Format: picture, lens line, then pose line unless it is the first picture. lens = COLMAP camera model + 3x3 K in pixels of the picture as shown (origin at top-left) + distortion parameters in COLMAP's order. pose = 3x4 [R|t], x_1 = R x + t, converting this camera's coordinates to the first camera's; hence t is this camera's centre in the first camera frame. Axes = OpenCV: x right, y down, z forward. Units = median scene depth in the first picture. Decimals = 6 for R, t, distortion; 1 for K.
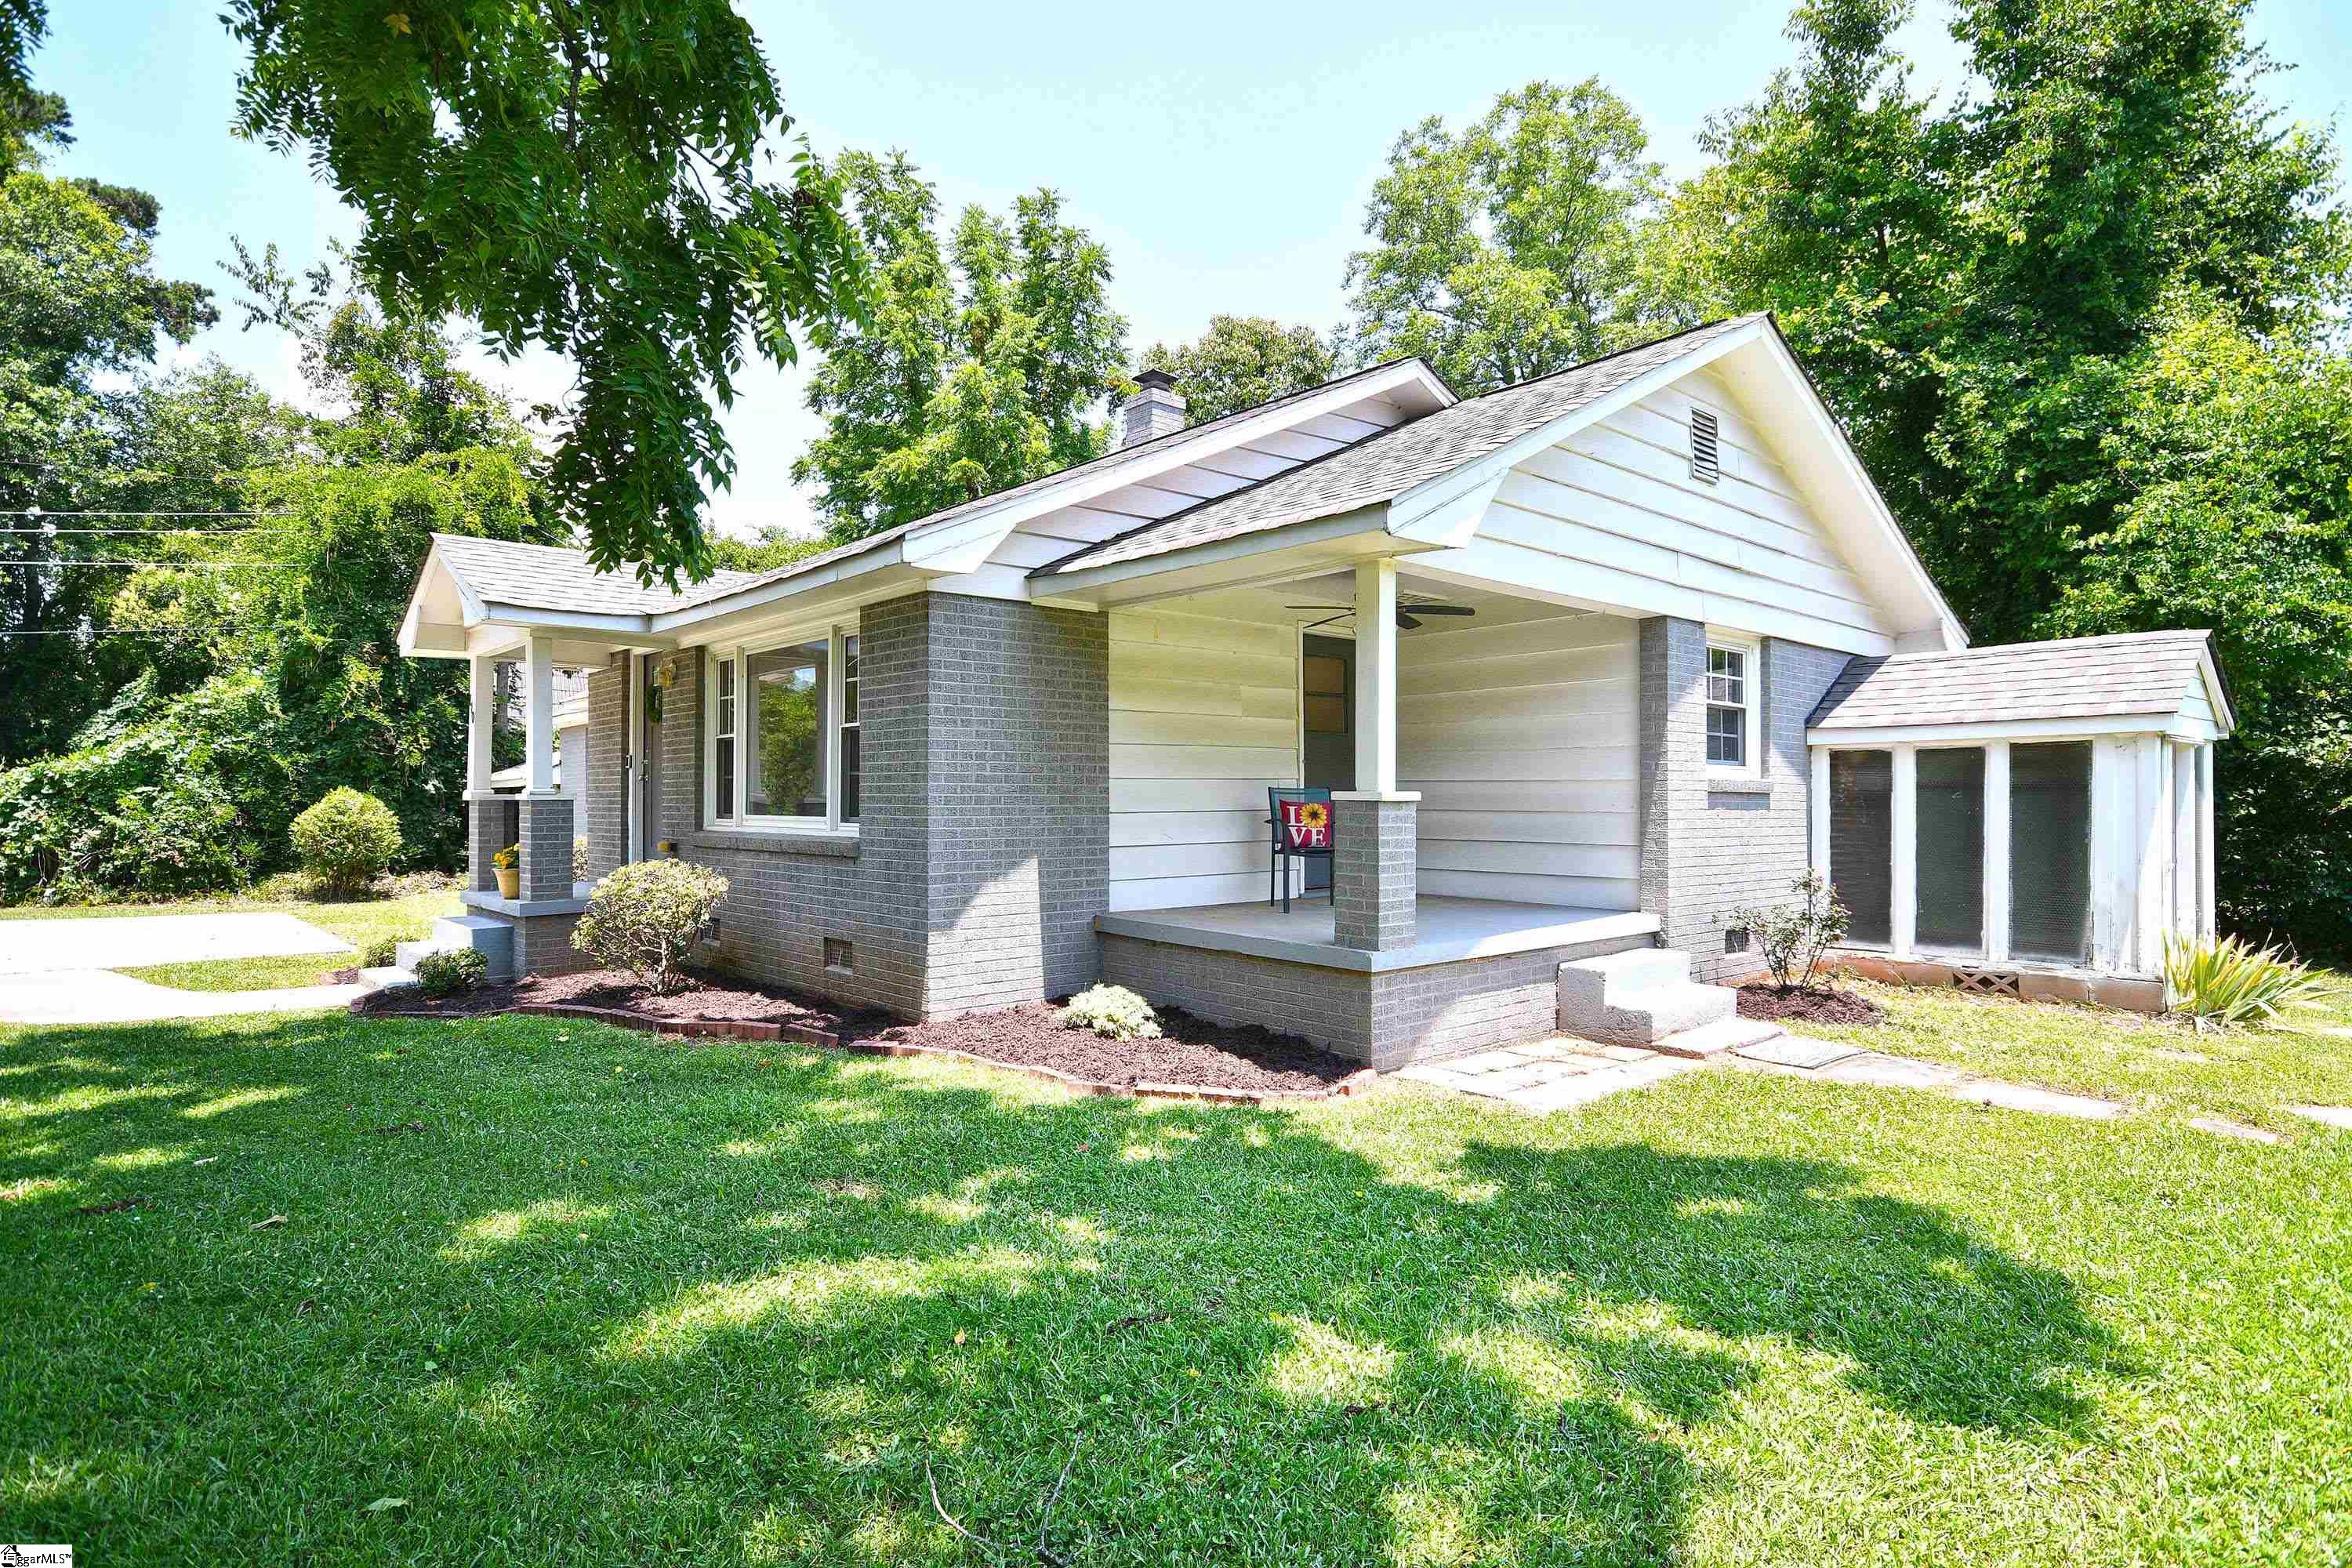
lens RADIAL K [[1273.6, 0, 1183.8], [0, 1273.6, 790.1], [0, 0, 1]] dist [0.008286, 0.003354]
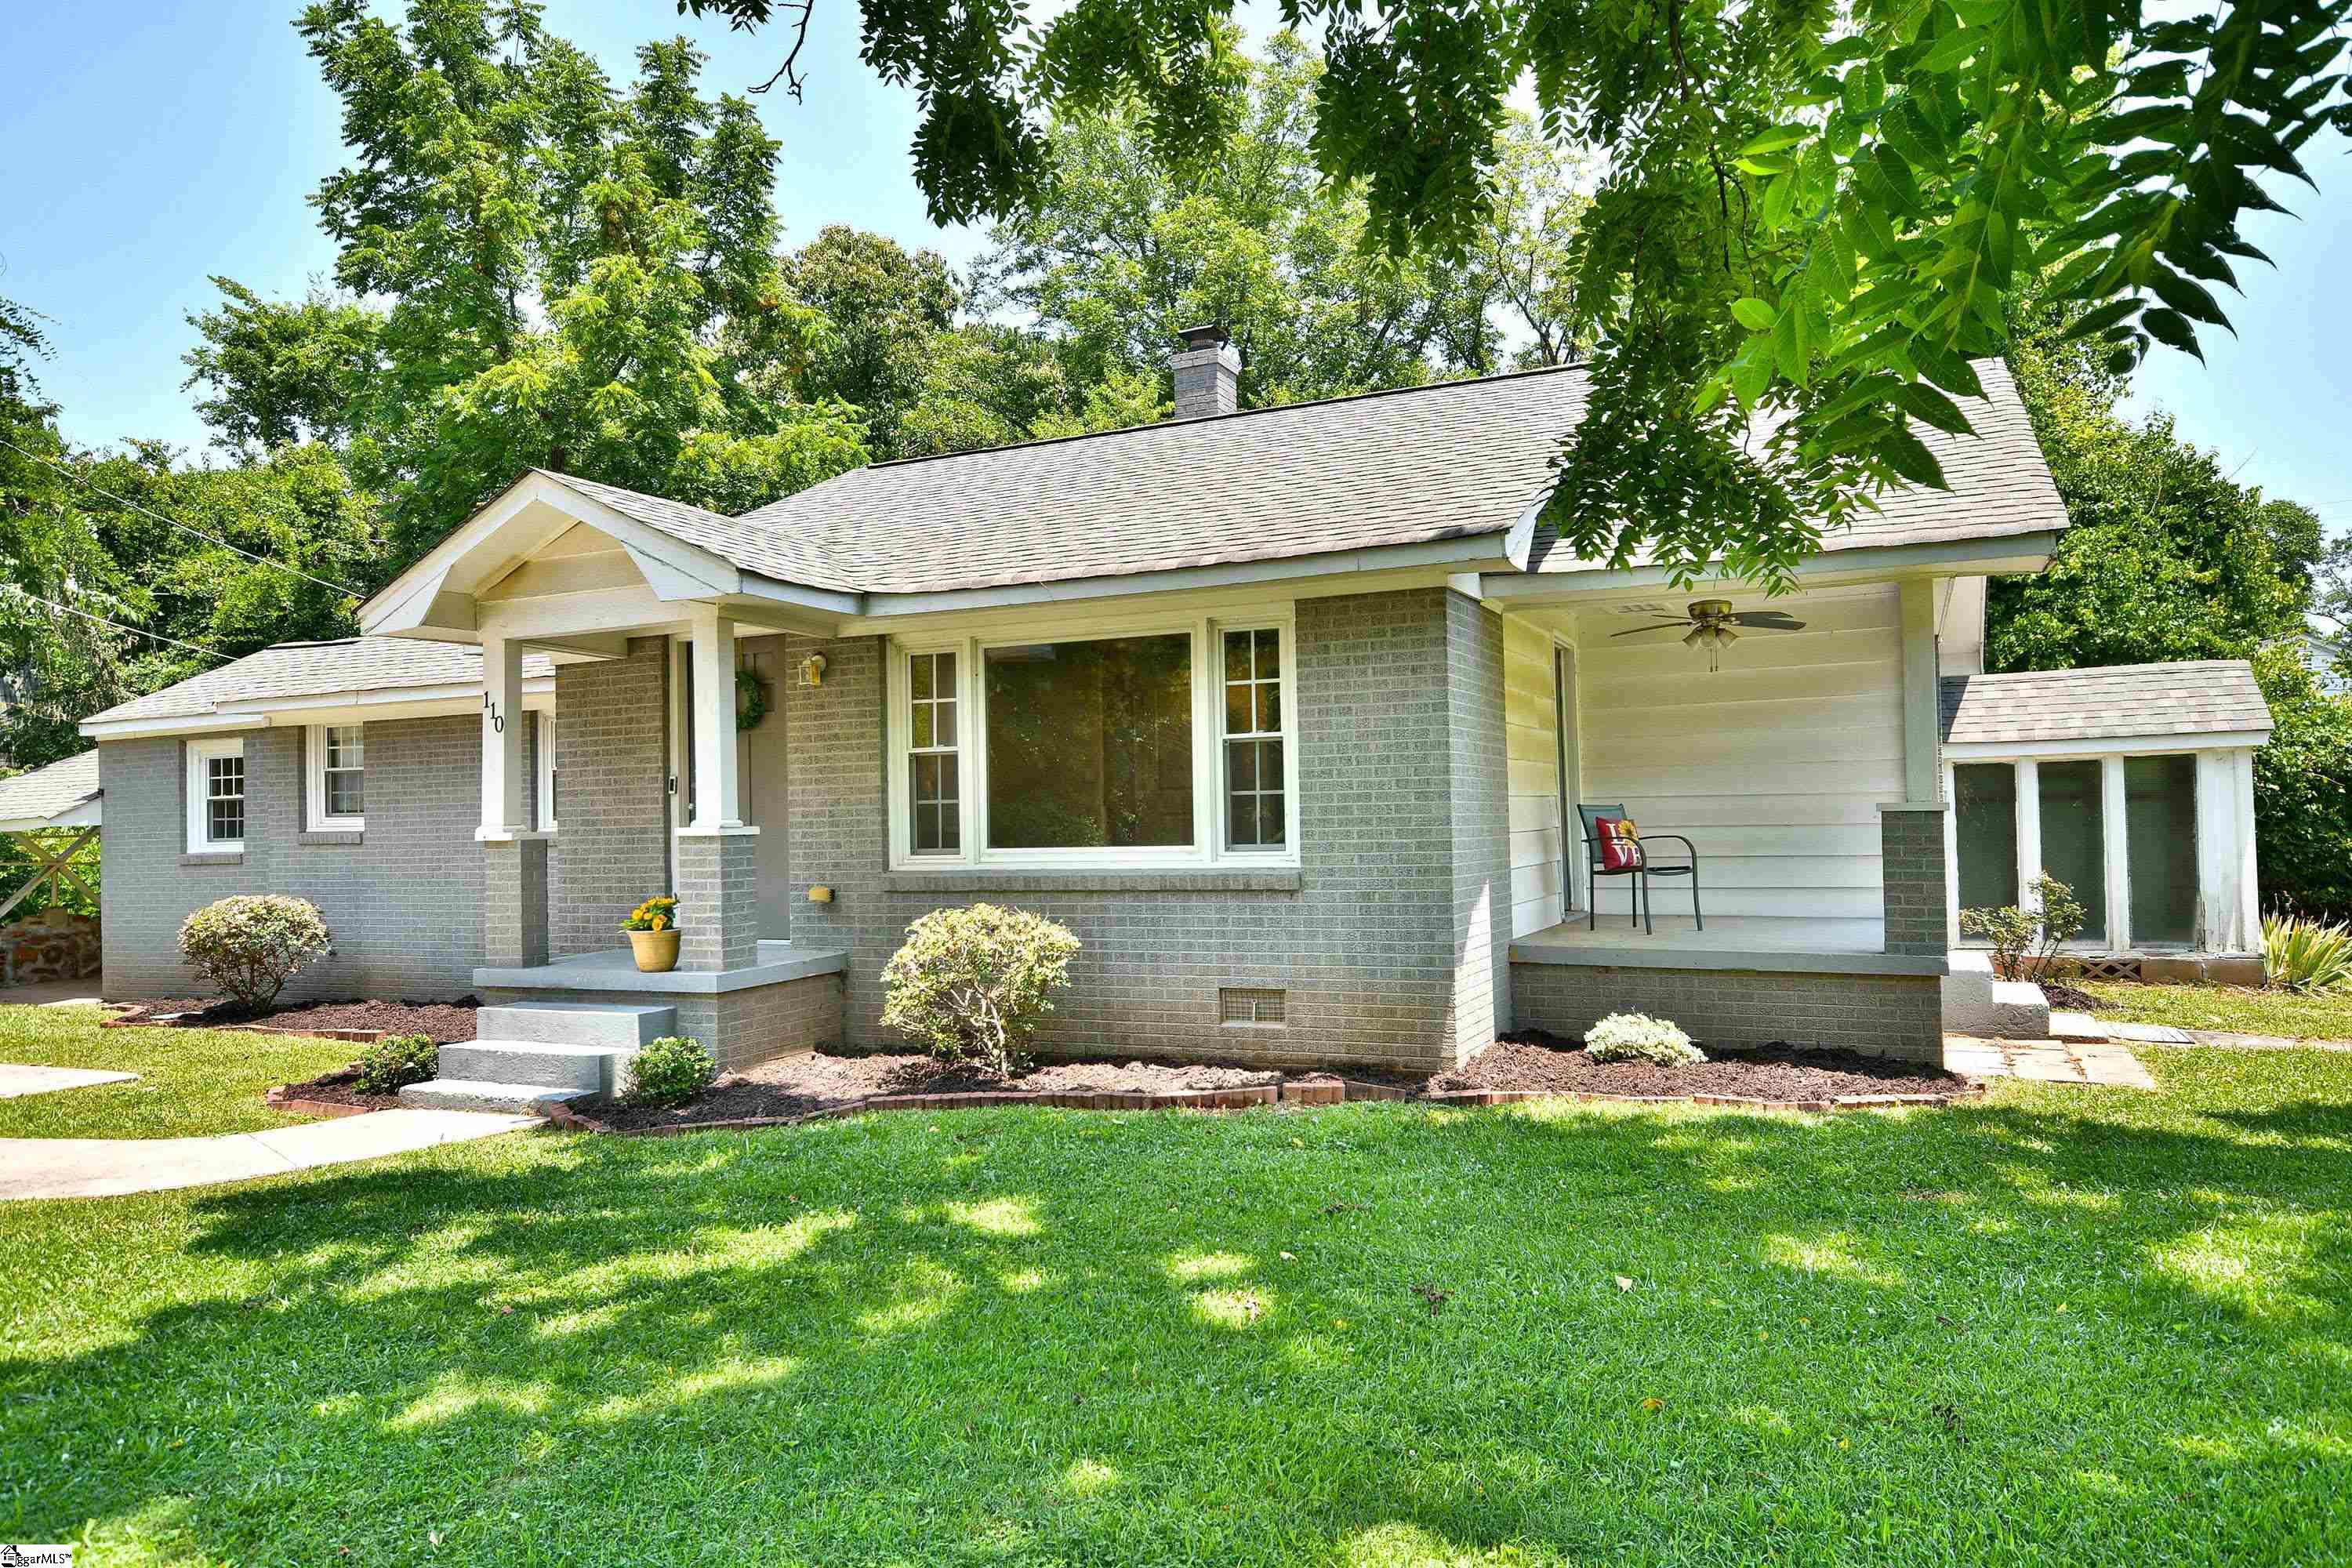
lens RADIAL K [[1589.4, 0, 1171.4], [0, 1589.4, 794.7], [0, 0, 1]] dist [0.007884, 0.003153]
pose [[0.916893, -0.010500, 0.398995, -0.677055], [0.017453, 0.999753, -0.013796, 0.001782], [-0.398752, 0.019613, 0.916849, 0.045536]]
